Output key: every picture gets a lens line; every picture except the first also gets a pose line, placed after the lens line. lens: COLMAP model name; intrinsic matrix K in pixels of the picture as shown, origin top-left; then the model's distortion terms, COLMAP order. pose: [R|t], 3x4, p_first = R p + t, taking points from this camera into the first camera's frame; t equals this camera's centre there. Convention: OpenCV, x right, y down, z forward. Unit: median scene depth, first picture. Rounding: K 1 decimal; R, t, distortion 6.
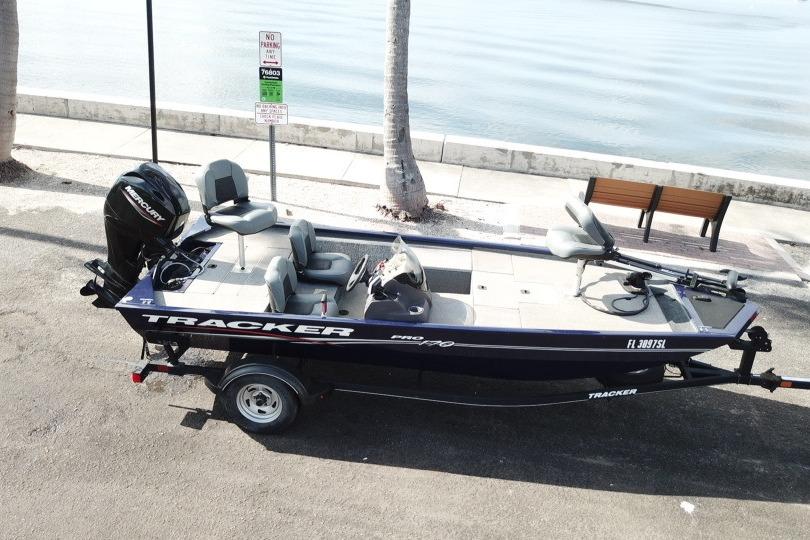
lens RADIAL K [[735.0, 0, 405.3], [0, 735.0, 273.8], [0, 0, 1]] dist [0.012492, 0.000000]
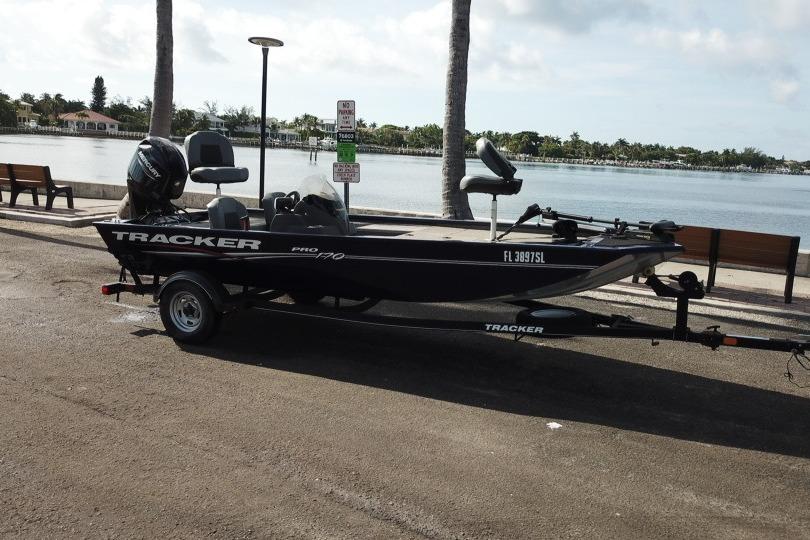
lens RADIAL K [[735.0, 0, 400.8], [0, 735.0, 276.7], [0, 0, 1]] dist [0.012492, 0.000000]
pose [[0.942062, 0.014843, -0.335112, 0.488458], [-0.104766, 0.962065, -0.251904, 0.374047], [0.318660, 0.272418, 0.907879, 0.068388]]
